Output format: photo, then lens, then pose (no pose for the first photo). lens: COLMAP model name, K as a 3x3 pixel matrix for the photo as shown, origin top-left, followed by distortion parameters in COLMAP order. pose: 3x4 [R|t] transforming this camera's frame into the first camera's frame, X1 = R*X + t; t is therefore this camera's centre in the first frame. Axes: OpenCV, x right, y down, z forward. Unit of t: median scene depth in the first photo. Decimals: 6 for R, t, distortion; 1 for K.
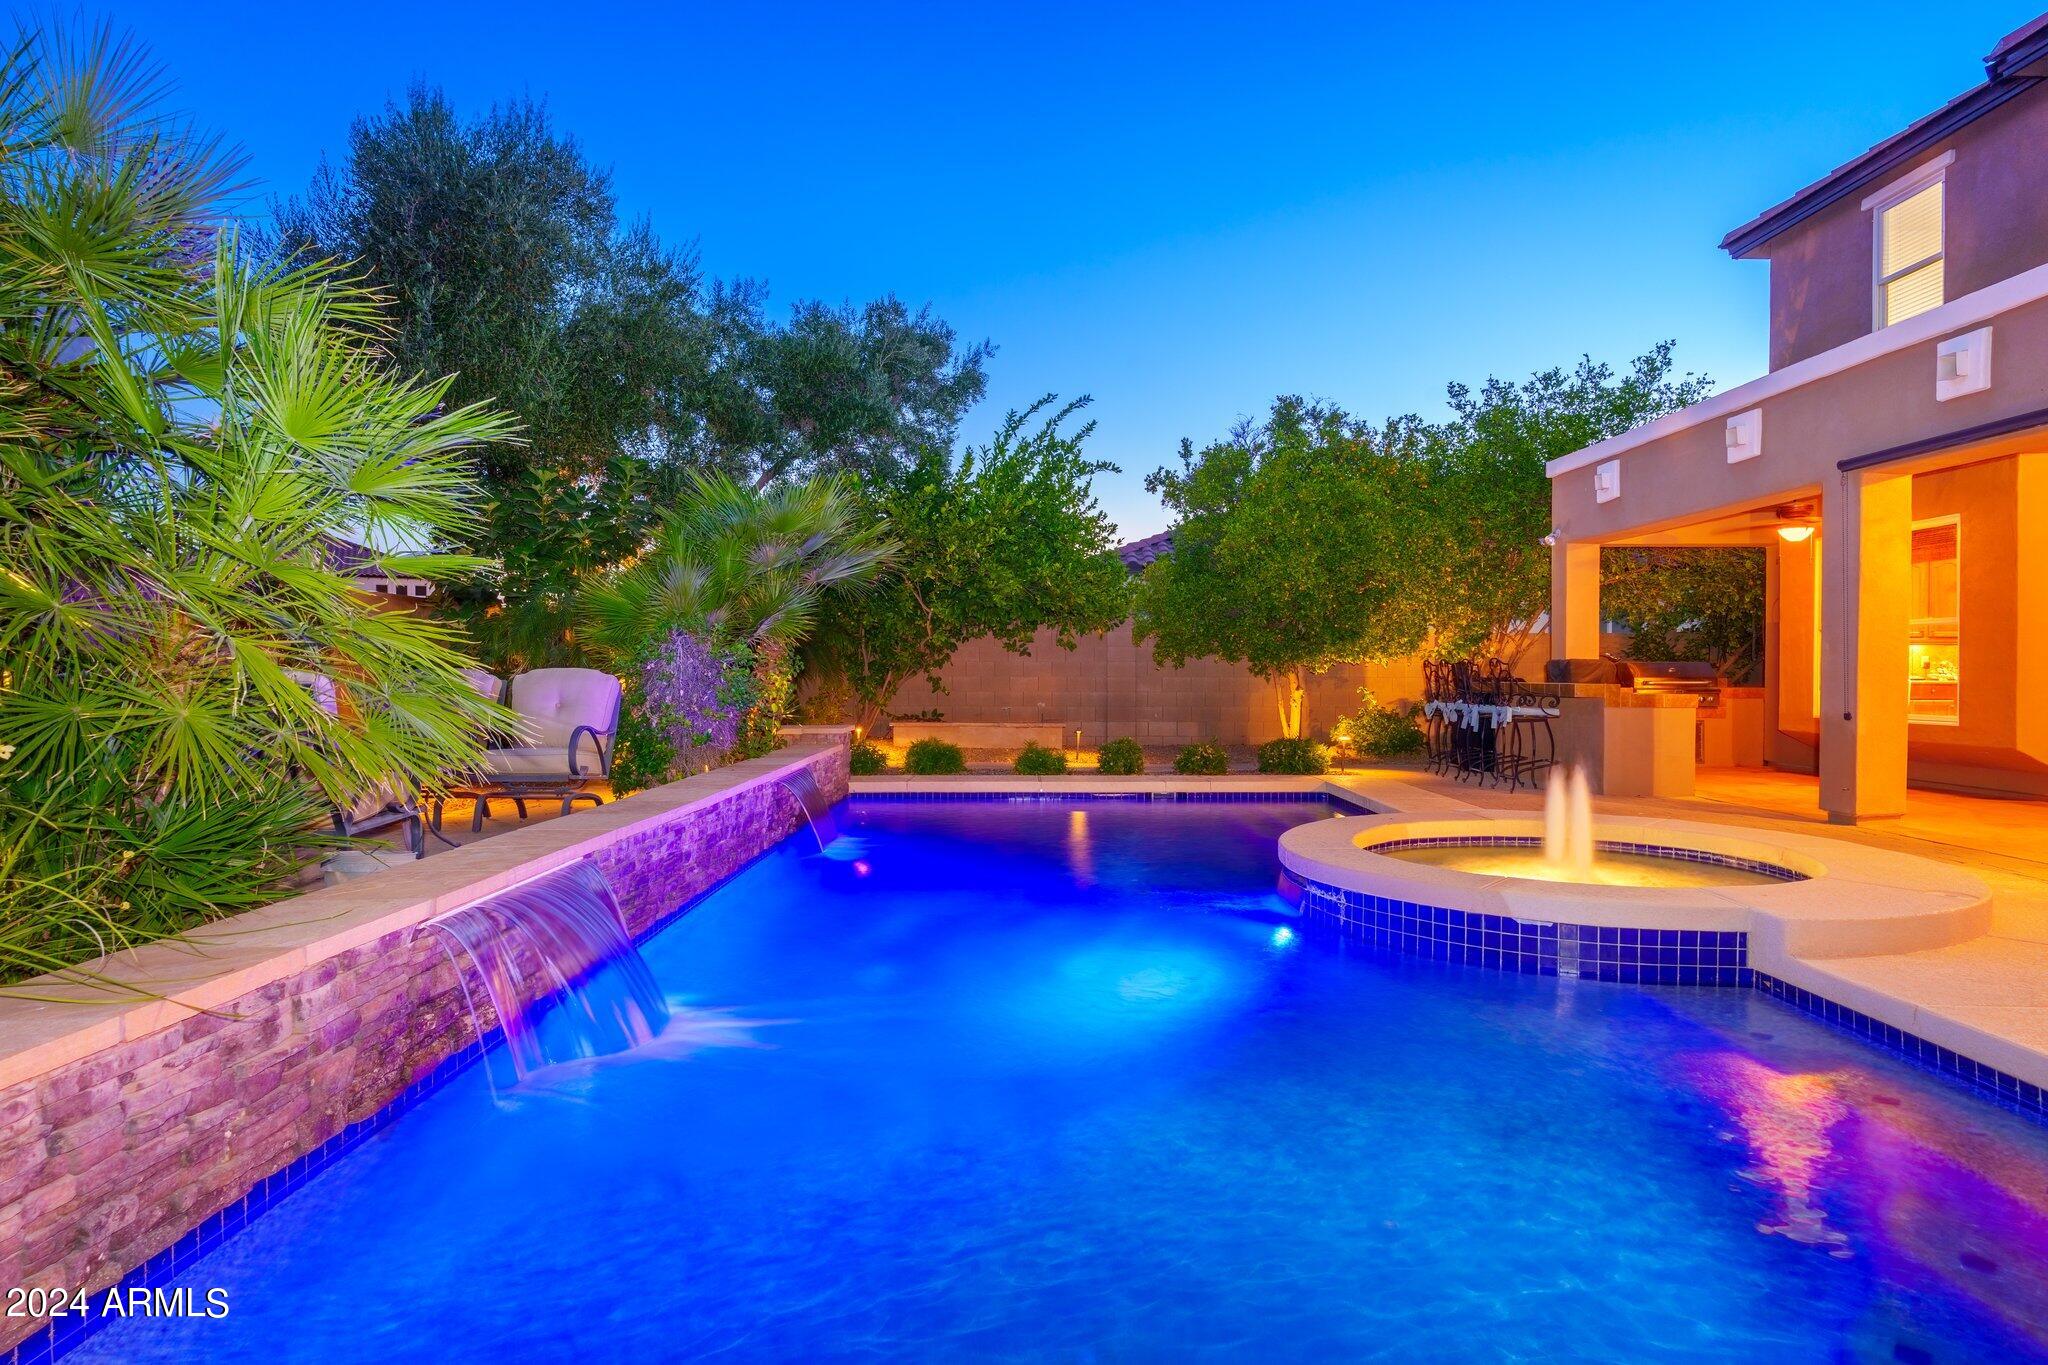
lens RADIAL K [[1139.6, 0, 1019.9], [0, 1139.6, 693.1], [0, 0, 1]] dist [-0.003558, -0.000171]
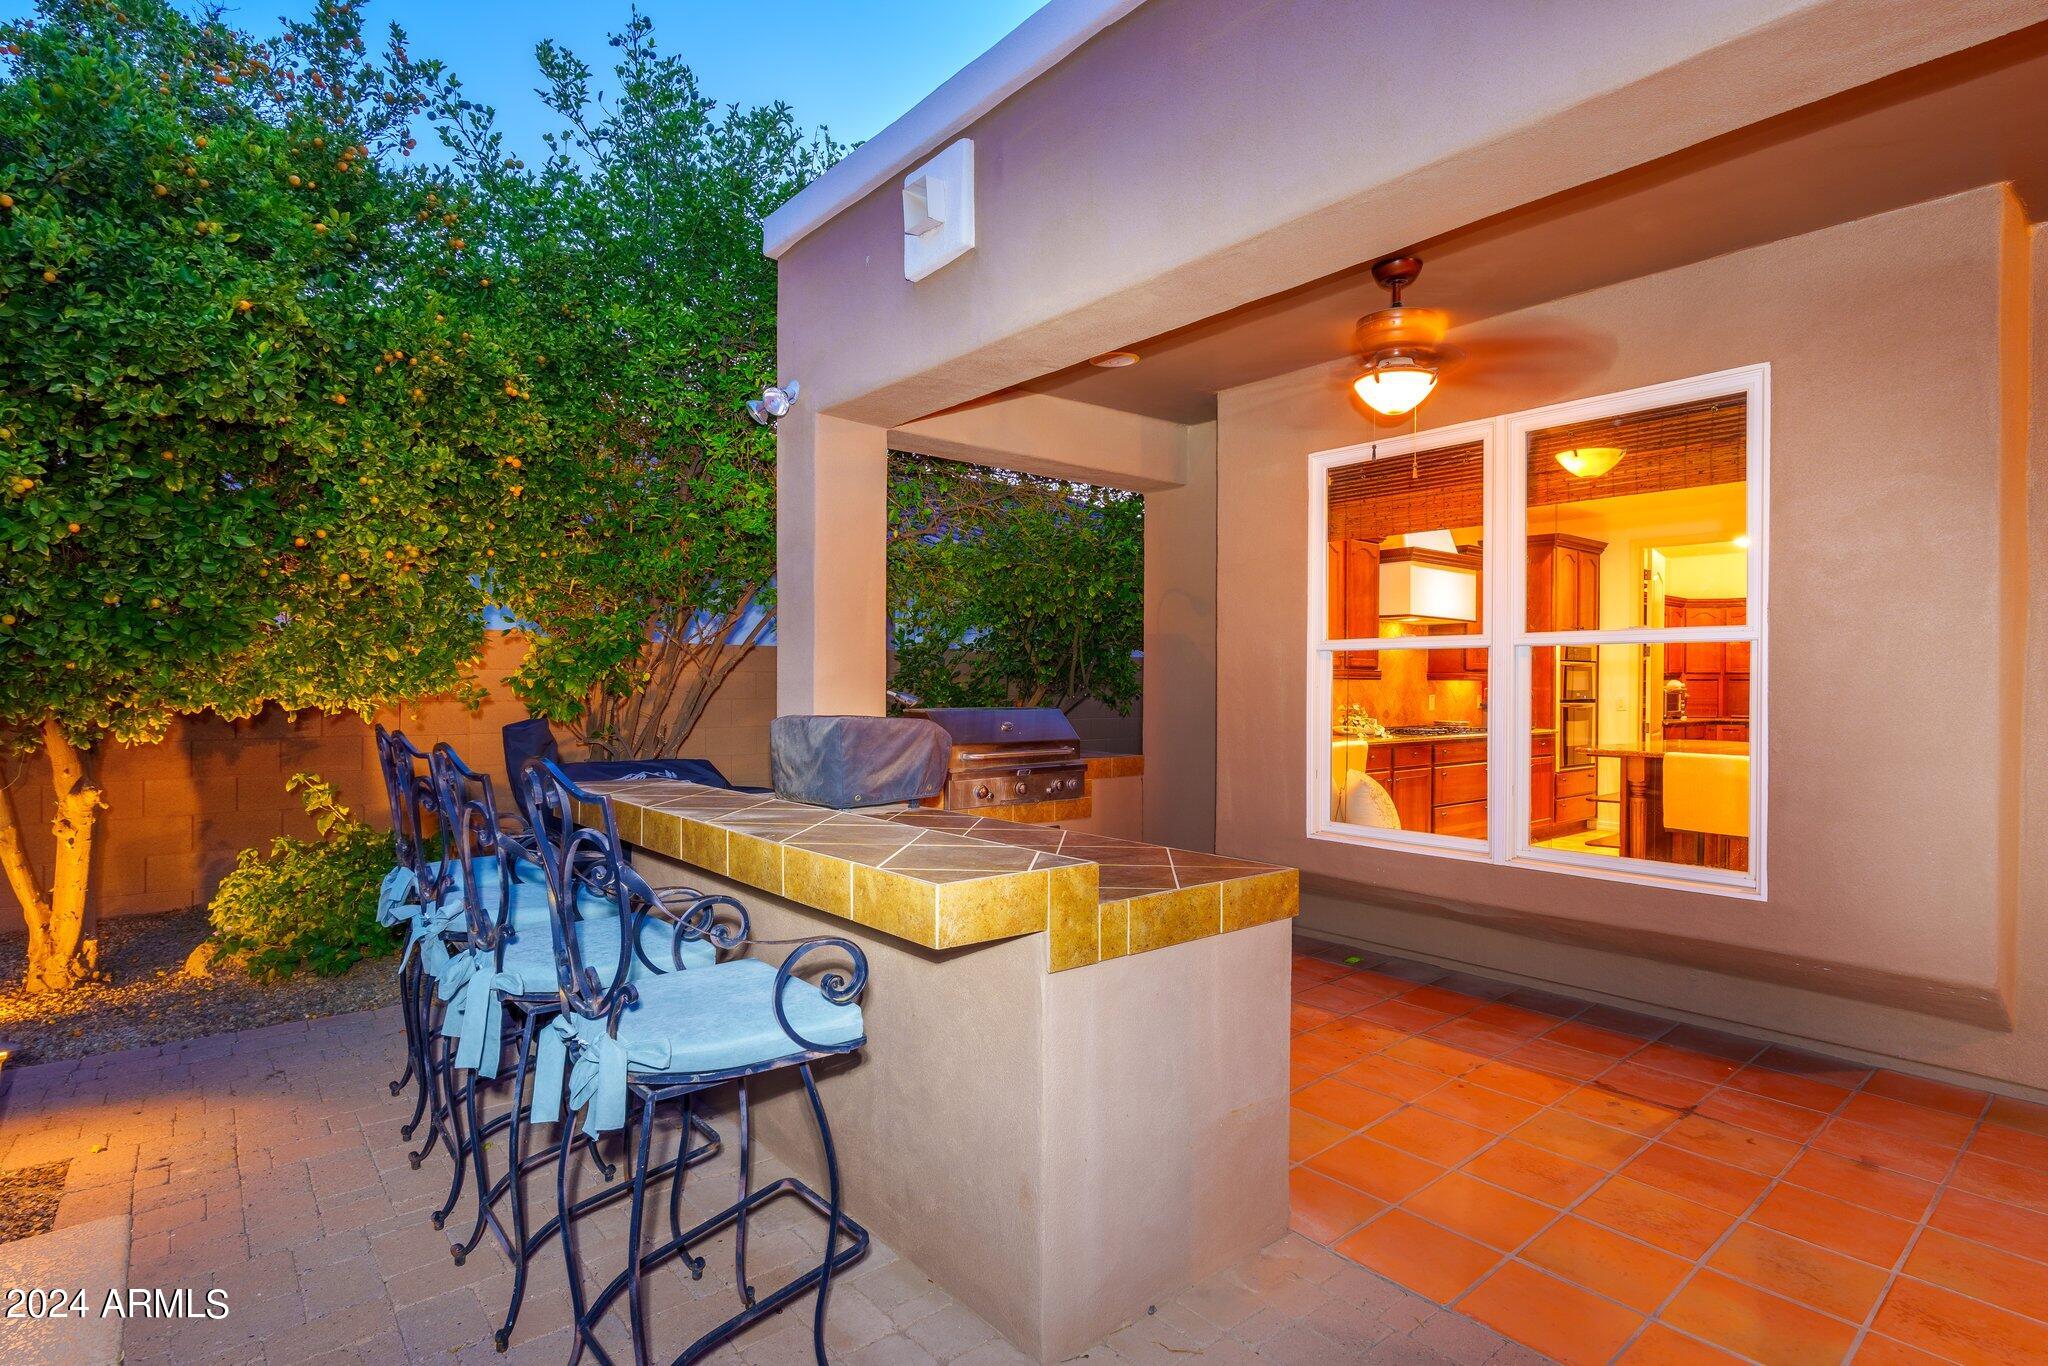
lens RADIAL K [[1014.0, 0, 1021.2], [0, 1014.0, 711.2], [0, 0, 1]] dist [-0.015050, 0.001370]
pose [[0.765072, -0.012433, 0.643825, 0.306184], [0.007055, 0.999915, 0.010926, -0.032293], [-0.643907, -0.003817, 0.765095, 0.680368]]
